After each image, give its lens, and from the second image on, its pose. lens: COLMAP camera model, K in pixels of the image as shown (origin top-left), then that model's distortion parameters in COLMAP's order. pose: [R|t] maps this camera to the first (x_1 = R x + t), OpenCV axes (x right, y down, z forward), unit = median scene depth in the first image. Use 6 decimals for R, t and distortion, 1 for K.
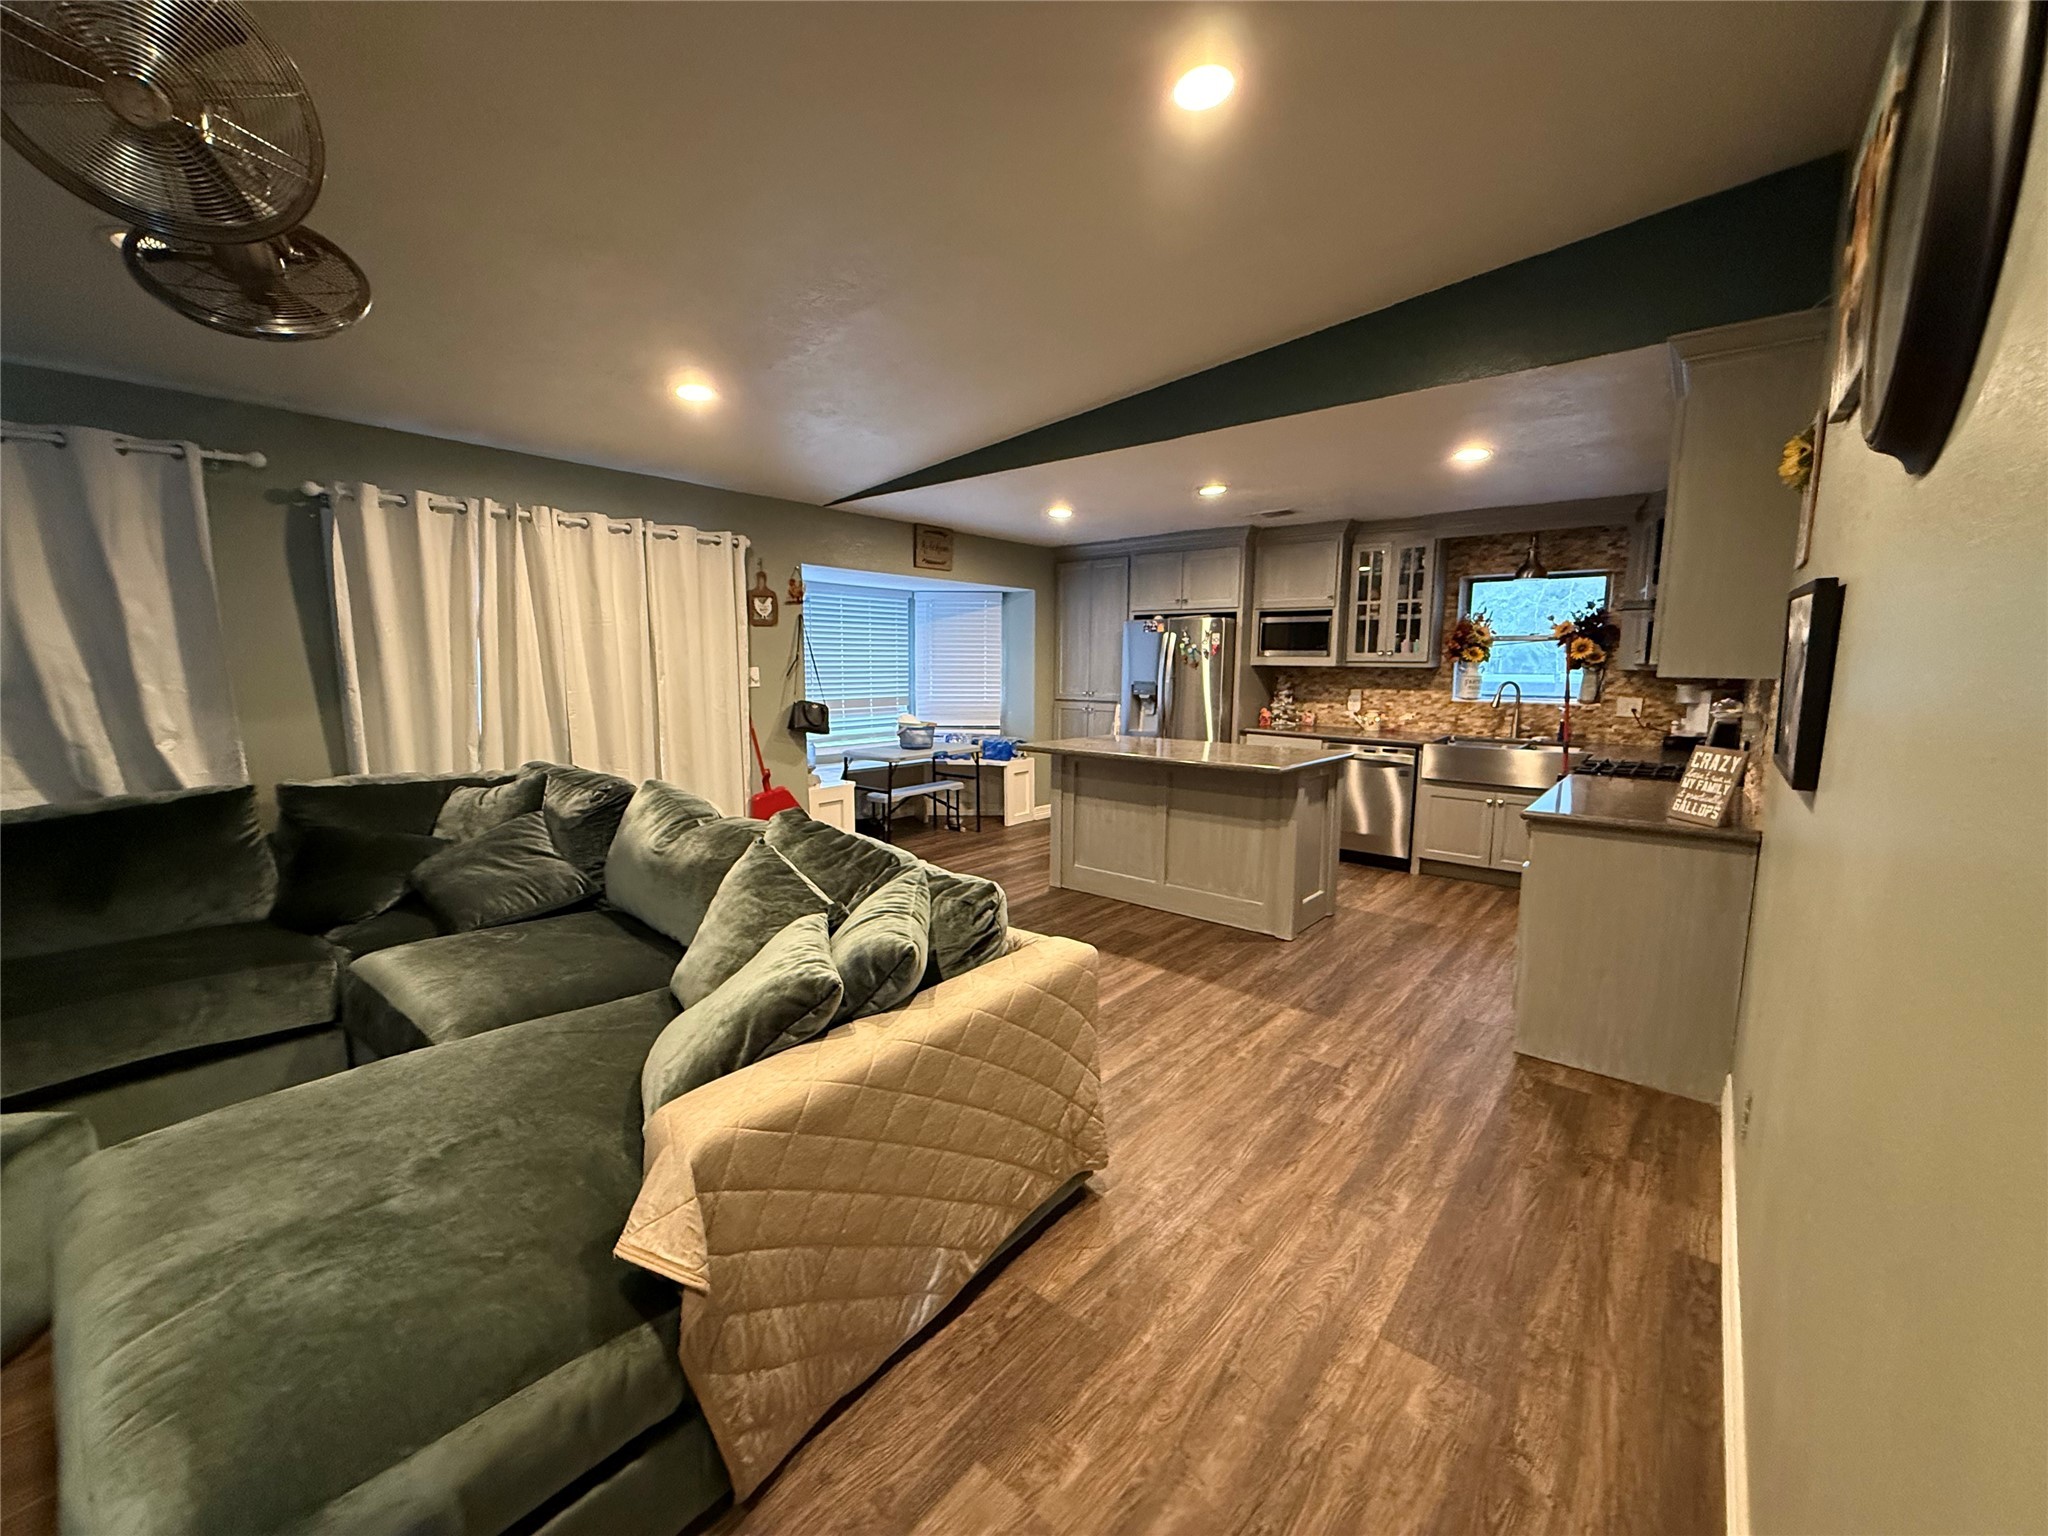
lens RADIAL K [[814.0, 0, 1008.5], [0, 814.0, 768.9], [0, 0, 1]] dist [0.000681, -0.000190]
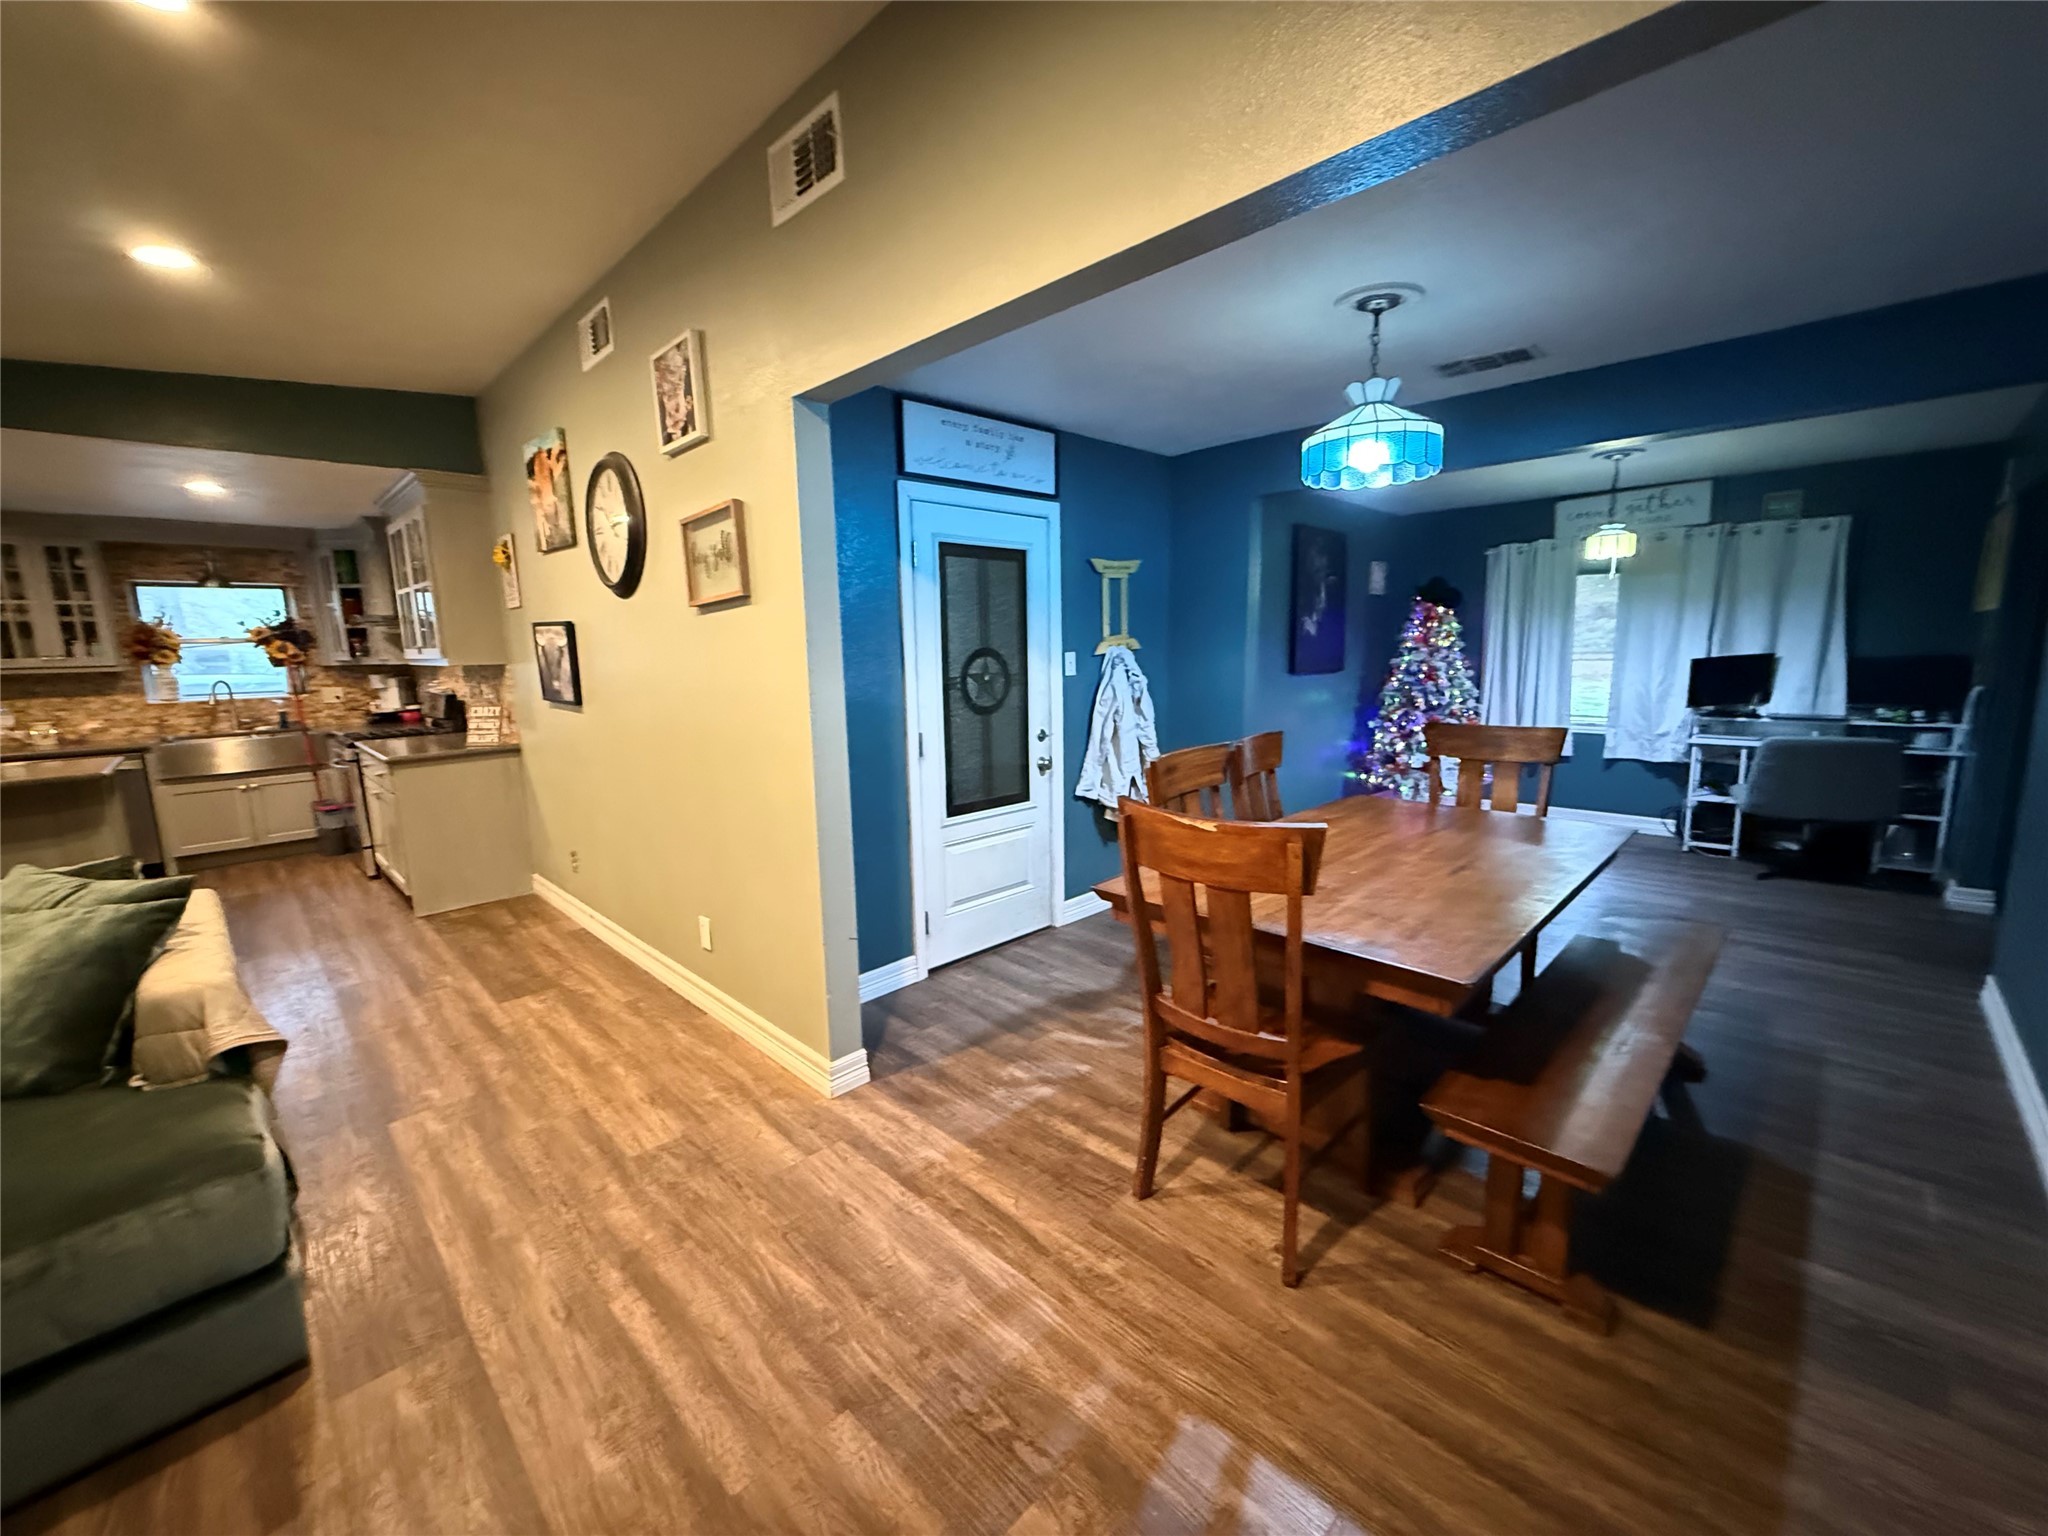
lens RADIAL K [[814.0, 0, 1029.3], [0, 814.0, 773.8], [0, 0, 1]] dist [0.000681, -0.000190]
pose [[0.072089, -0.168048, 0.983139, -0.420712], [0.156802, 0.975356, 0.155220, 0.017170], [-0.984996, 0.142968, 0.096663, -0.172801]]
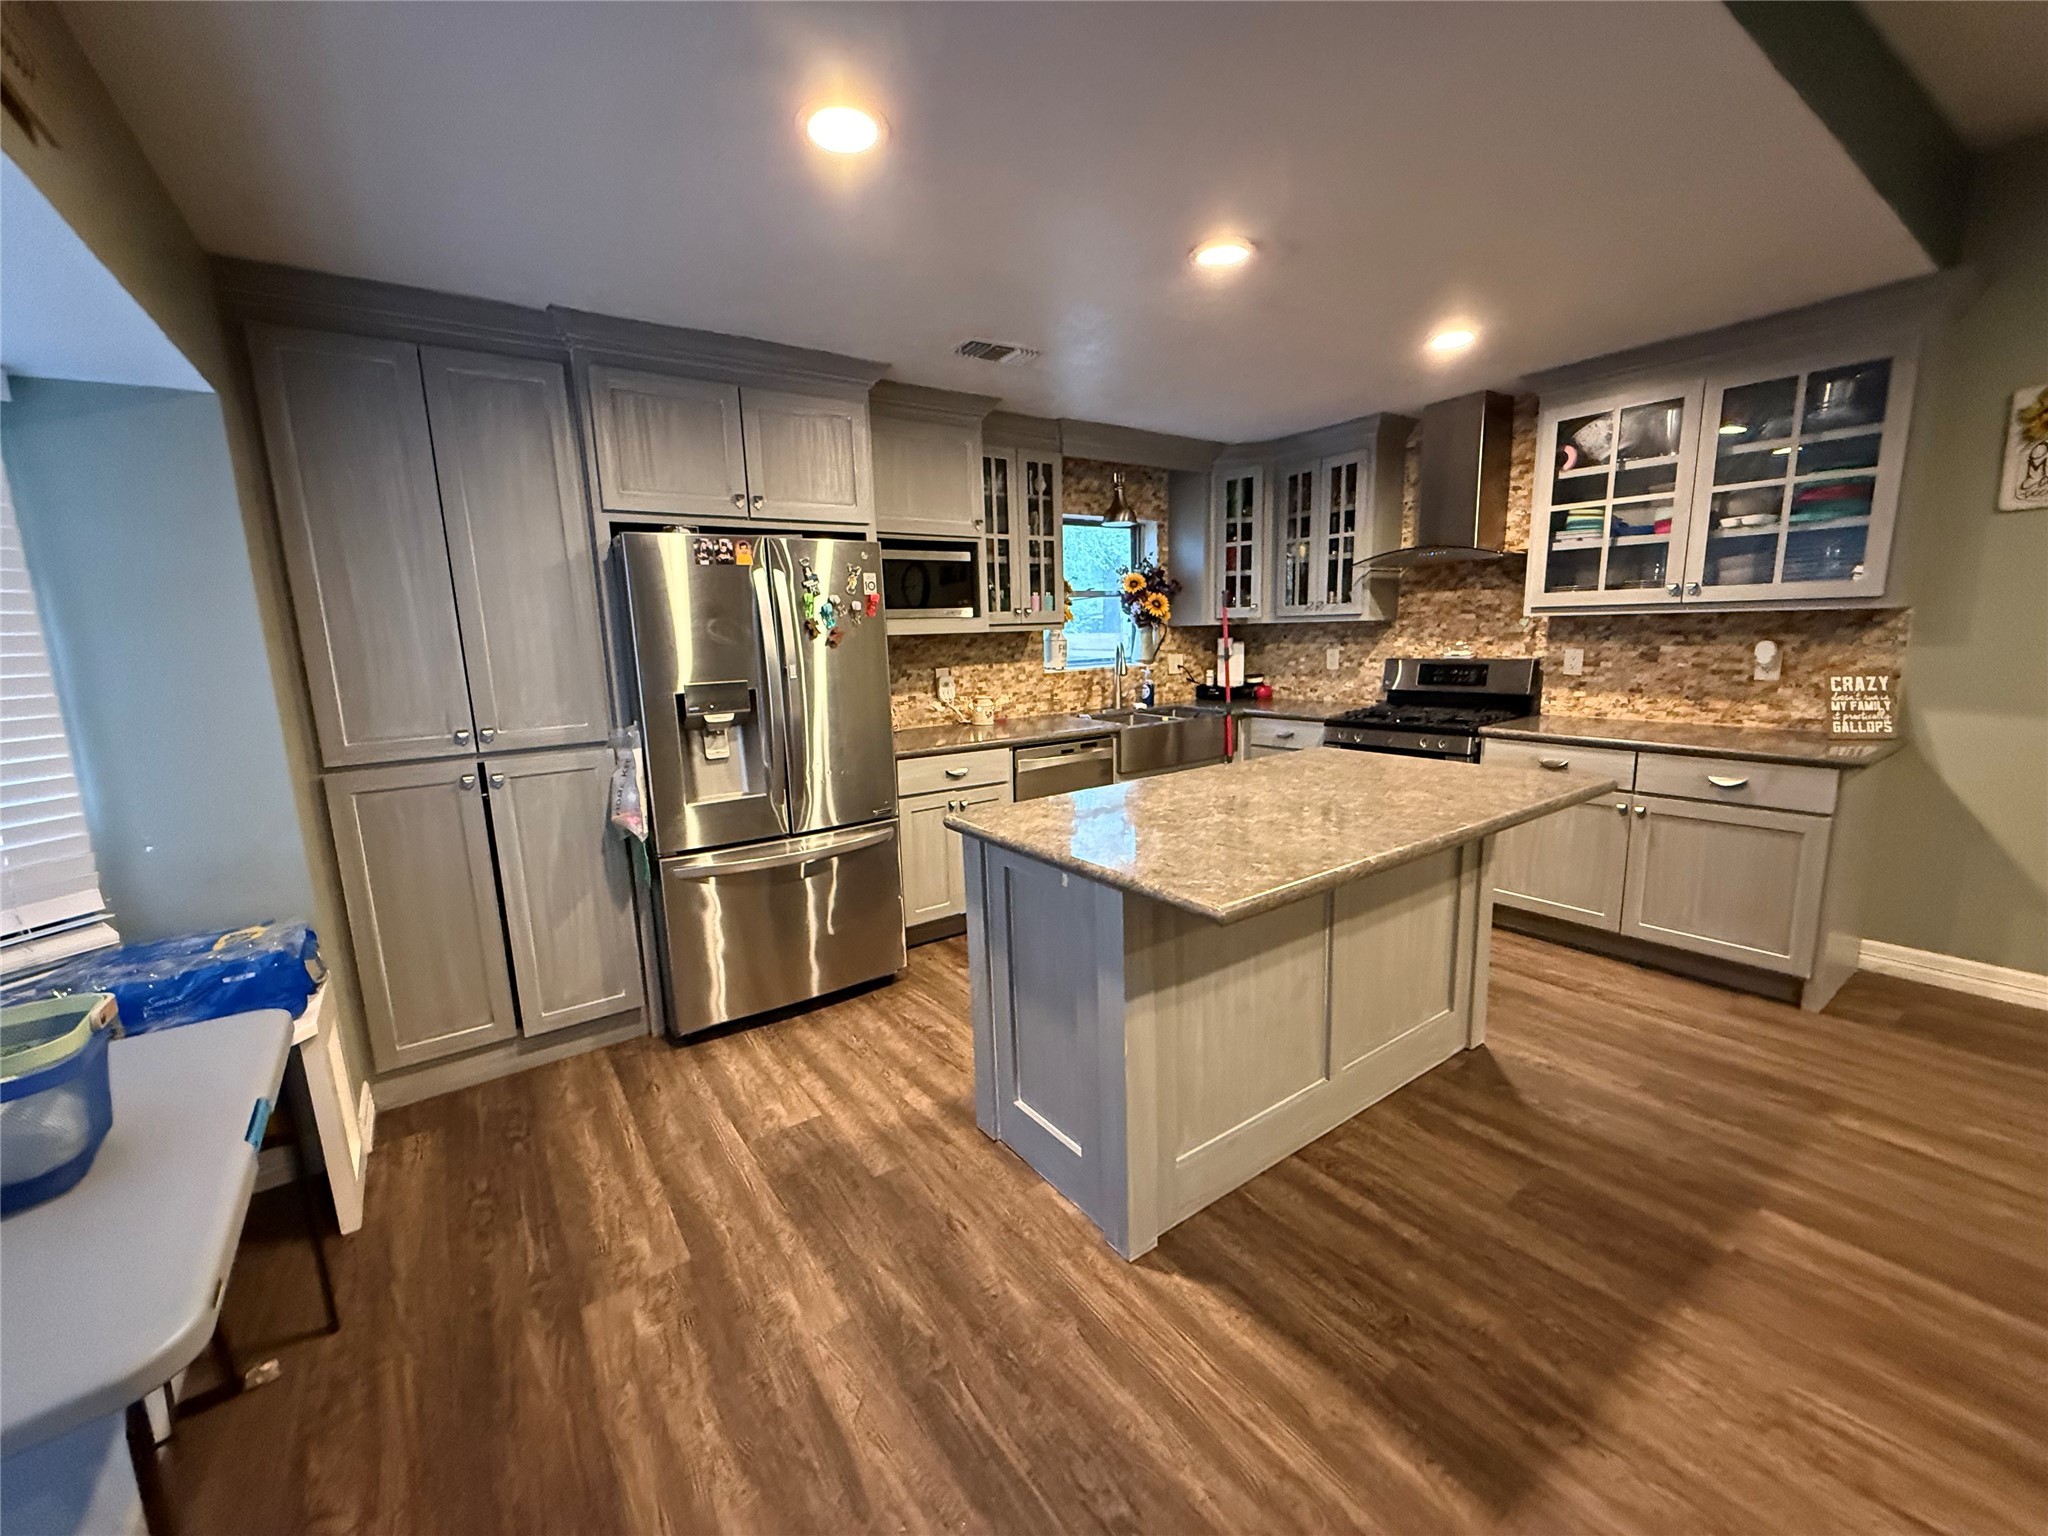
lens RADIAL K [[814.0, 0, 1015.0], [0, 814.0, 774.4], [0, 0, 1]] dist [0.000681, -0.000190]
pose [[0.244144, -0.186584, 0.951620, -0.253730], [0.162554, 0.975304, 0.149524, -0.121529], [-0.956018, 0.118184, 0.268444, 0.912448]]
